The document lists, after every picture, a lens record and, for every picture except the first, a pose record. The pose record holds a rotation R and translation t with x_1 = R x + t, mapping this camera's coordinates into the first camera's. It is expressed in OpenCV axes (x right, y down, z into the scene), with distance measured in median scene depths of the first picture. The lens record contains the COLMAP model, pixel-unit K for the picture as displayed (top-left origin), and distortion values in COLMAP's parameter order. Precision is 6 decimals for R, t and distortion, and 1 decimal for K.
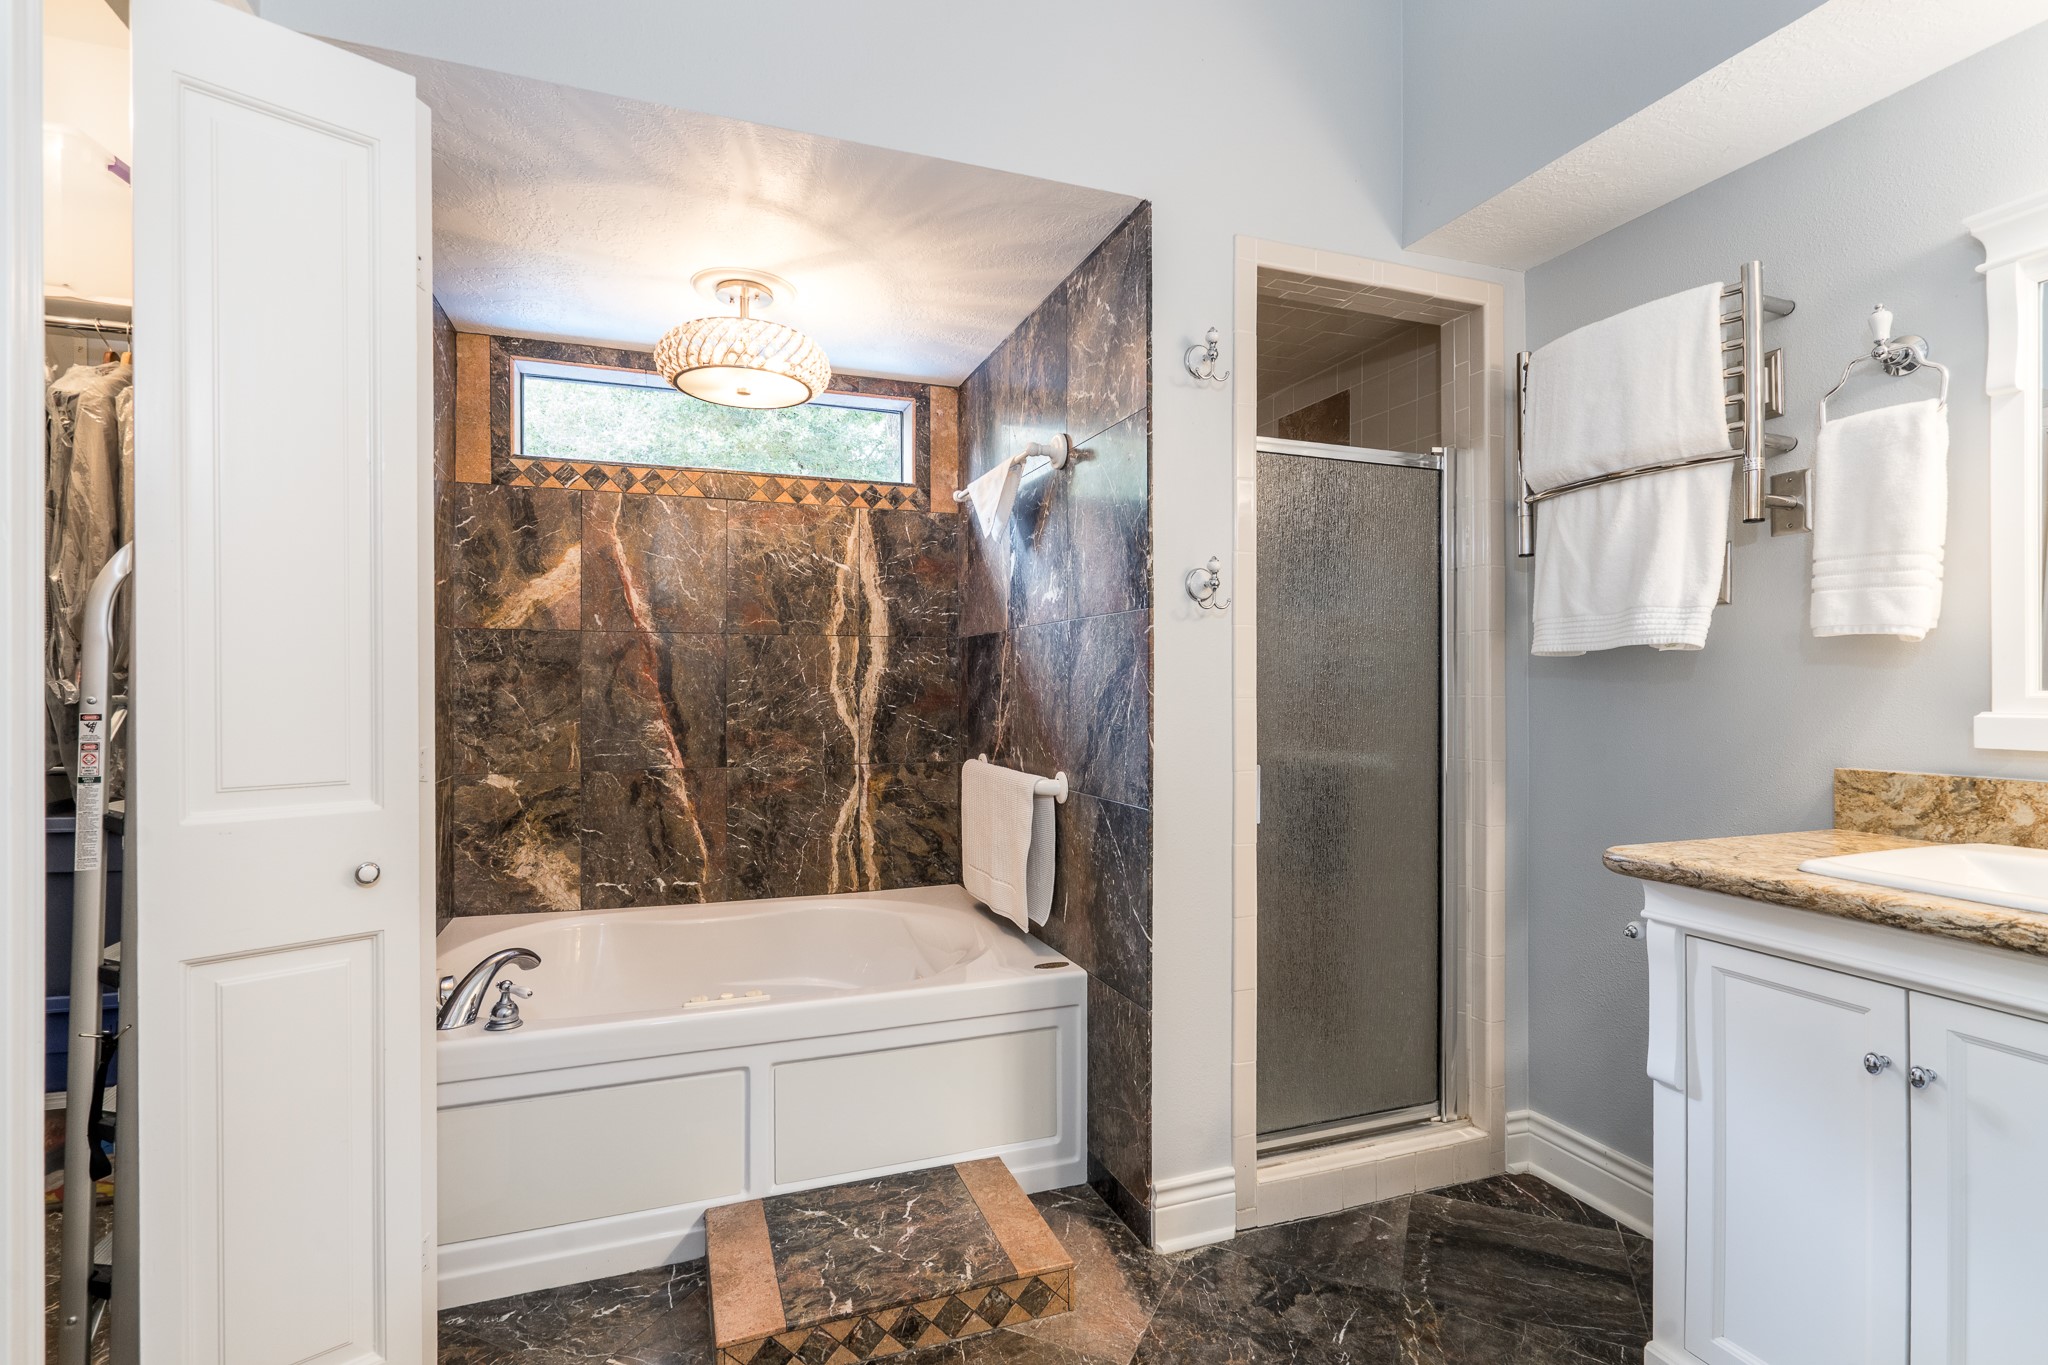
lens RADIAL K [[982.3, 0, 1025.6], [0, 982.3, 684.4], [0, 0, 1]] dist [-0.002264, 0.000513]
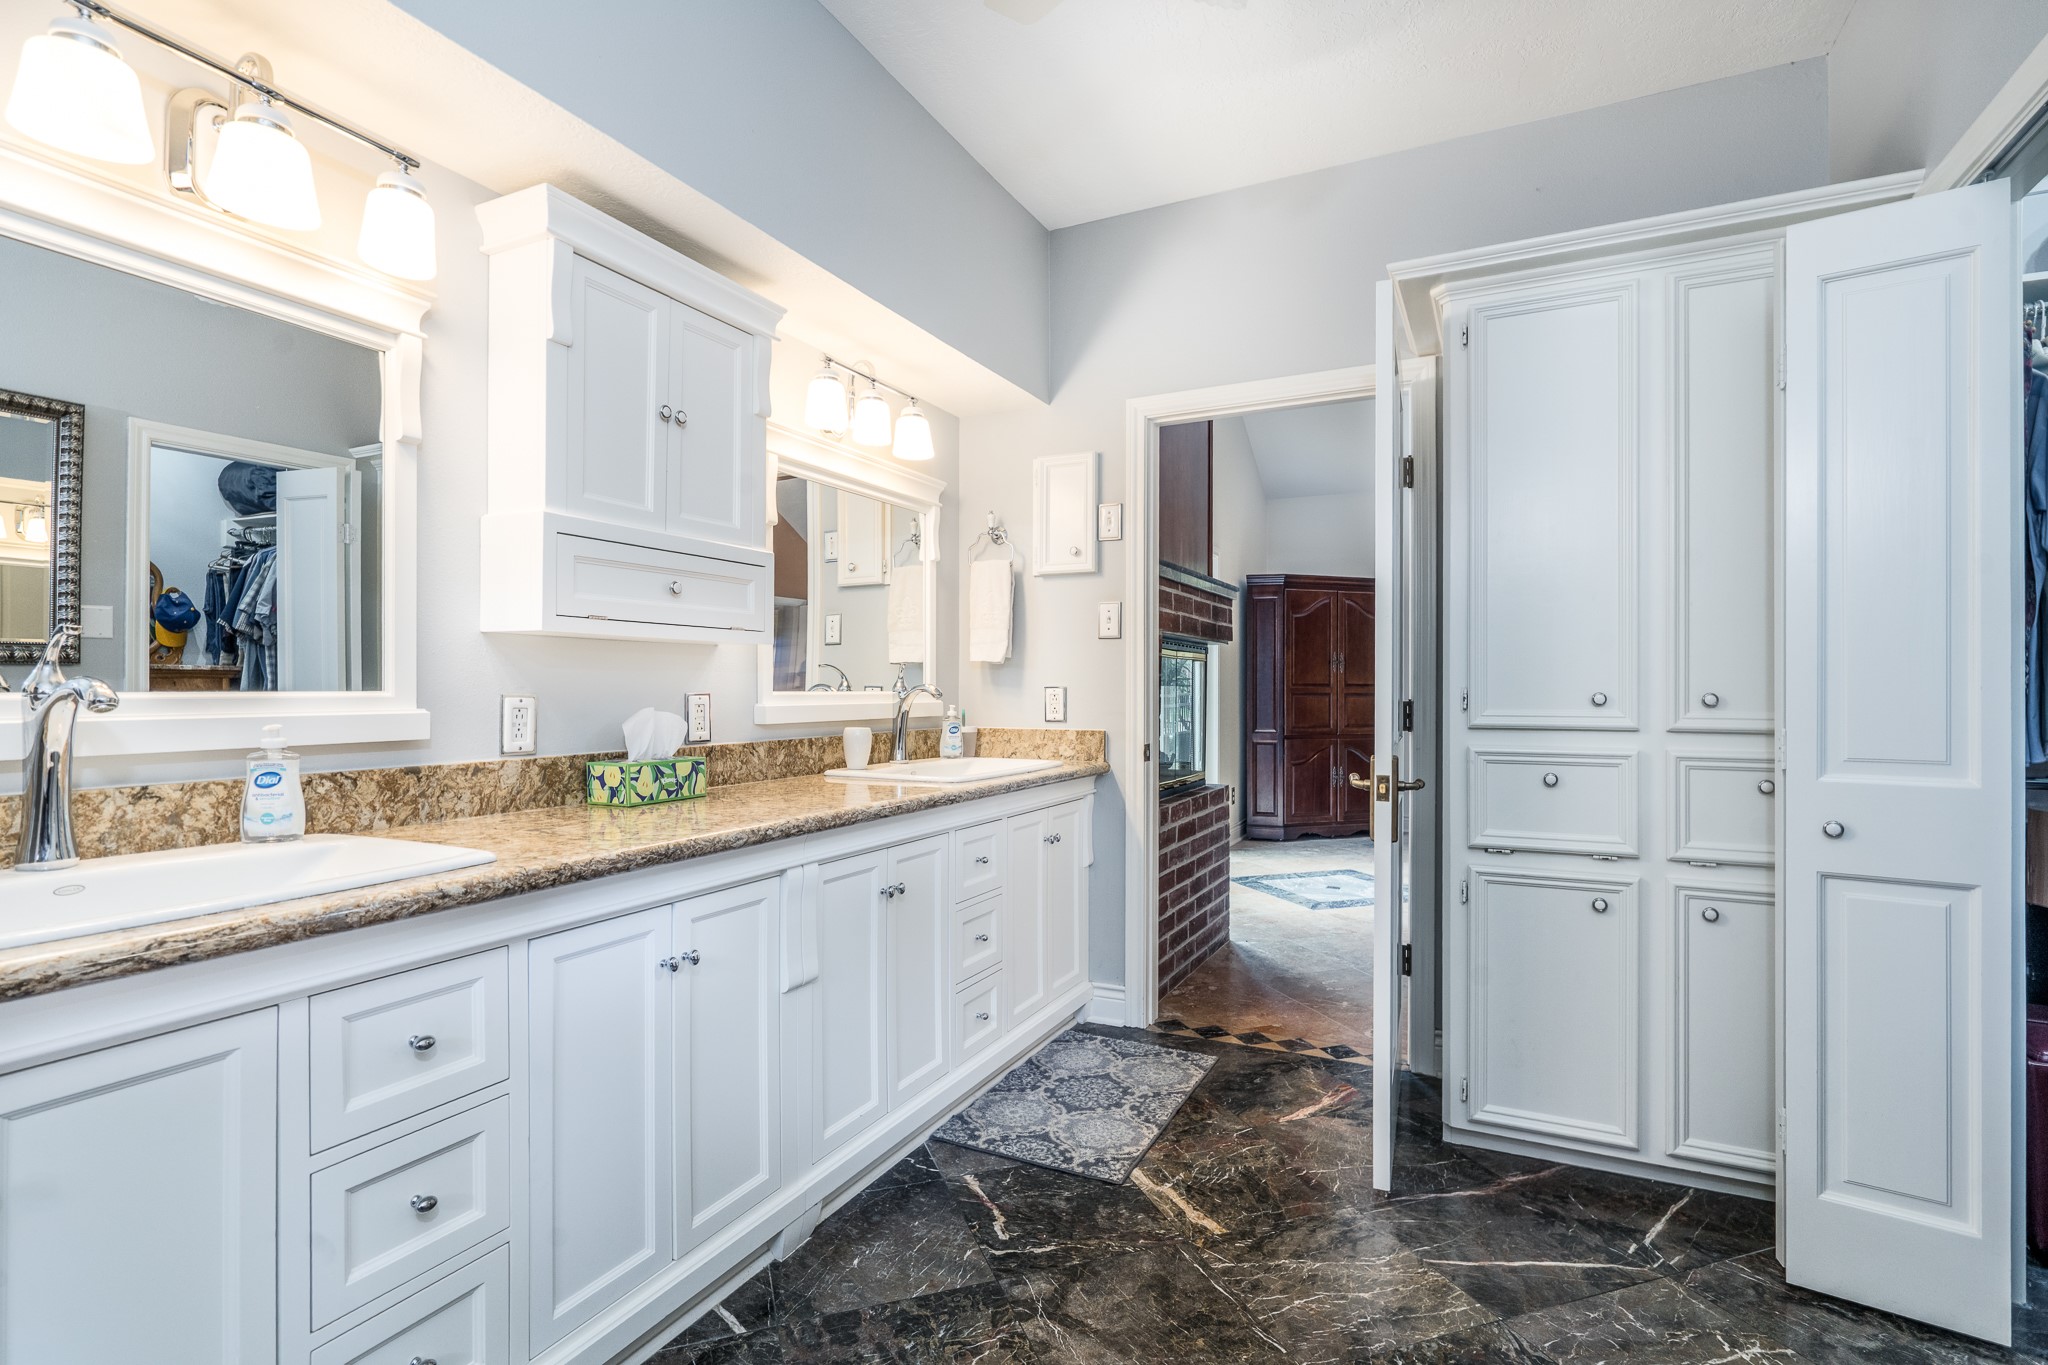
lens RADIAL K [[982.3, 0, 1021.6], [0, 982.3, 693.2], [0, 0, 1]] dist [-0.002264, 0.000513]
pose [[-0.697643, 0.004846, 0.716429, -0.085524], [0.004989, 0.999986, -0.001906, 0.006089], [-0.716428, 0.002245, -0.697658, 0.398454]]
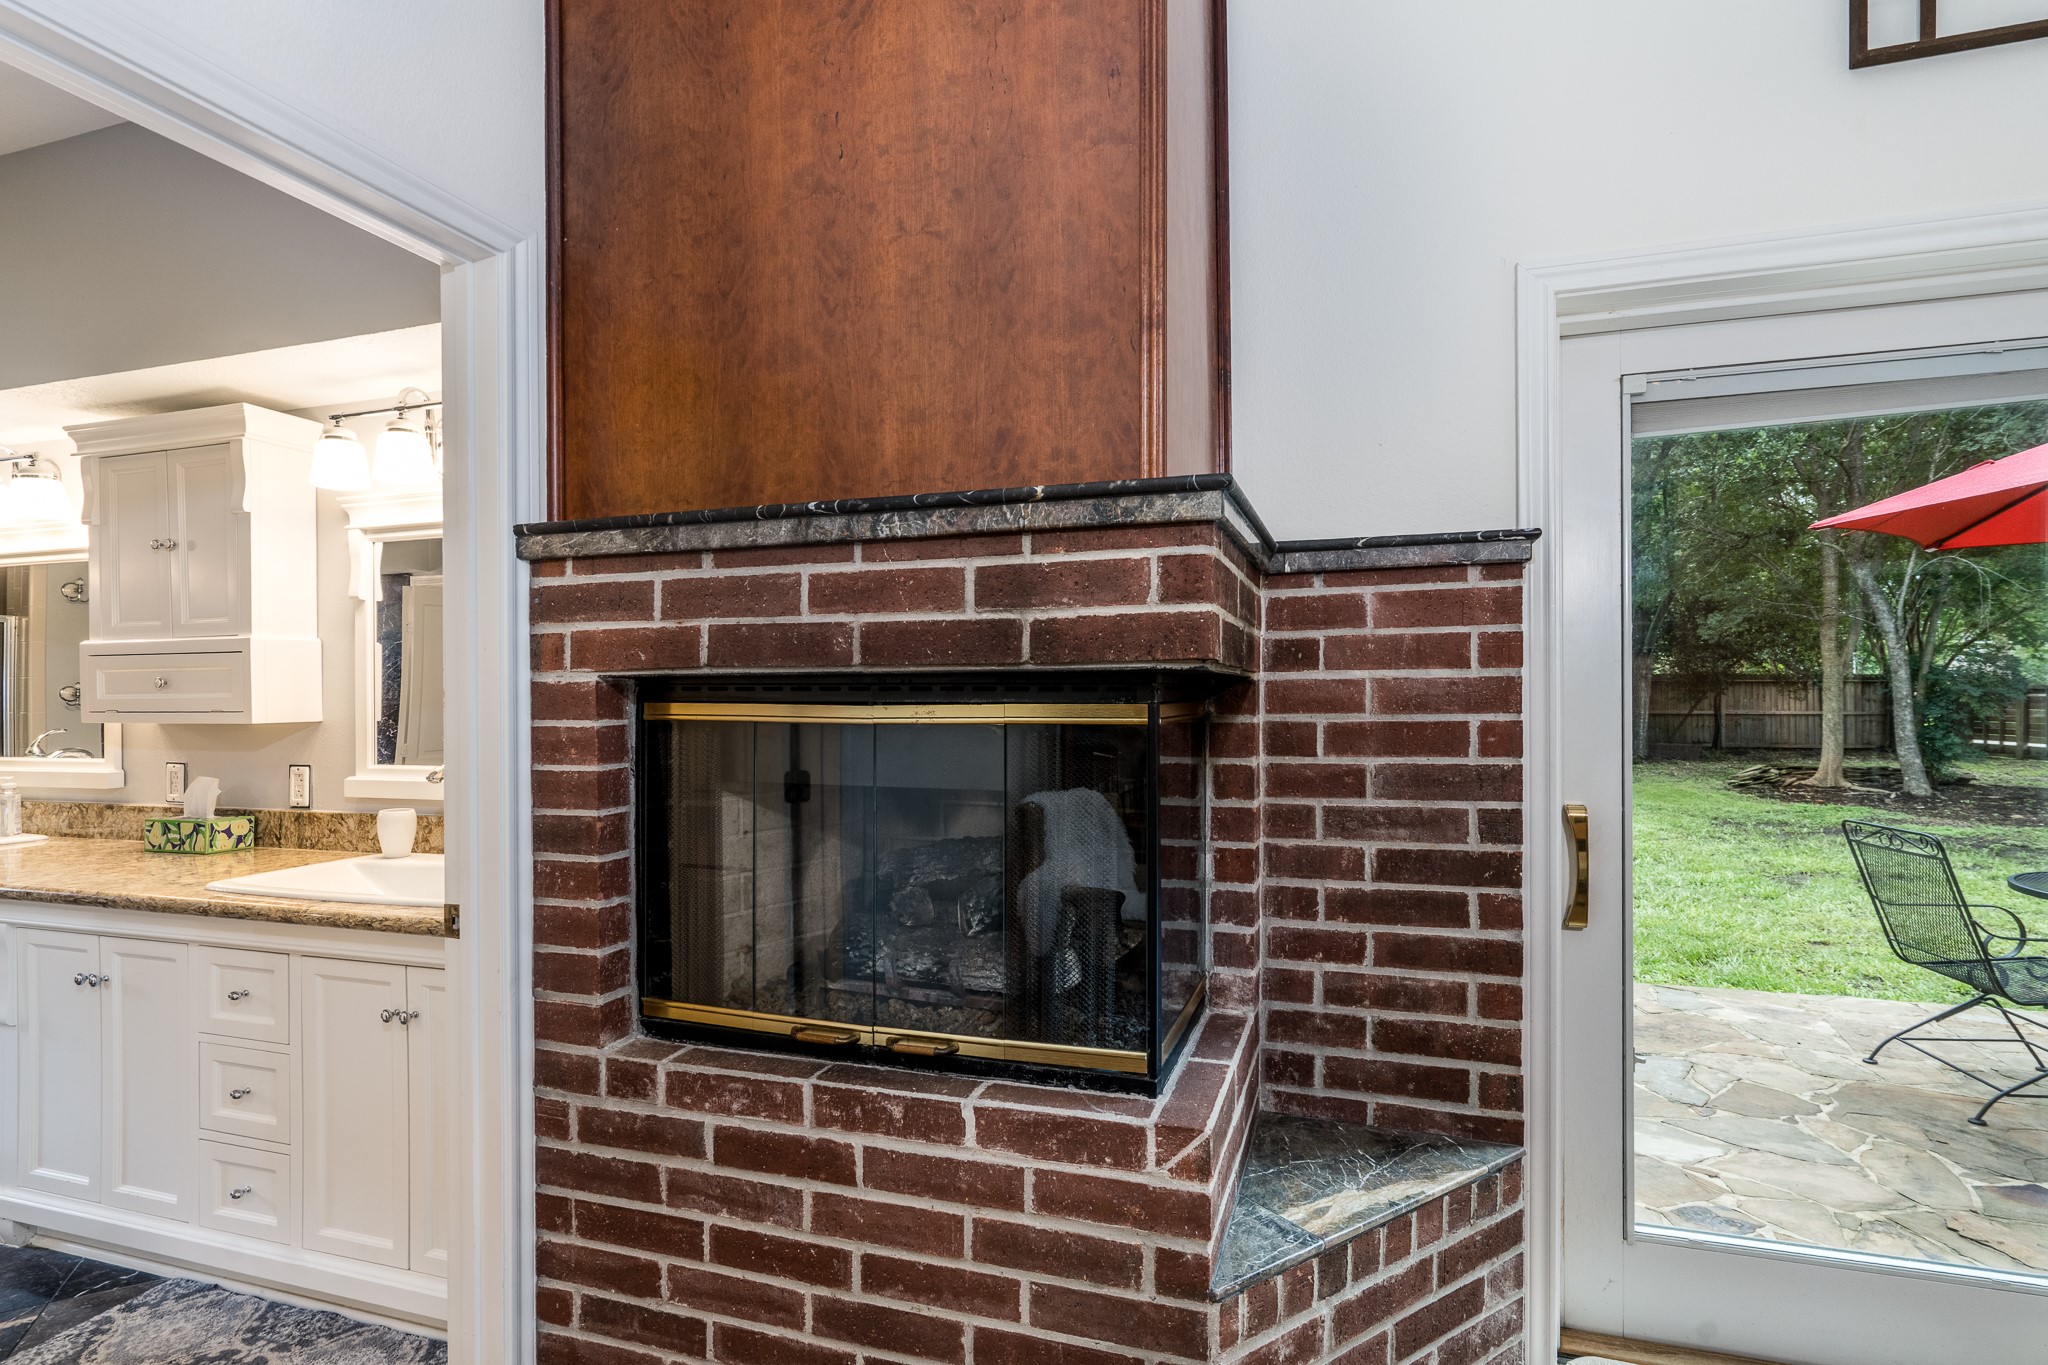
lens RADIAL K [[982.3, 0, 1104.9], [0, 982.3, 700.4], [0, 0, 1]] dist [-0.002264, 0.000513]
pose [[0.577044, -0.001916, 0.816711, 0.402126], [-0.003147, 0.999985, 0.004569, -0.068461], [-0.816707, -0.005207, 0.577029, -1.241720]]
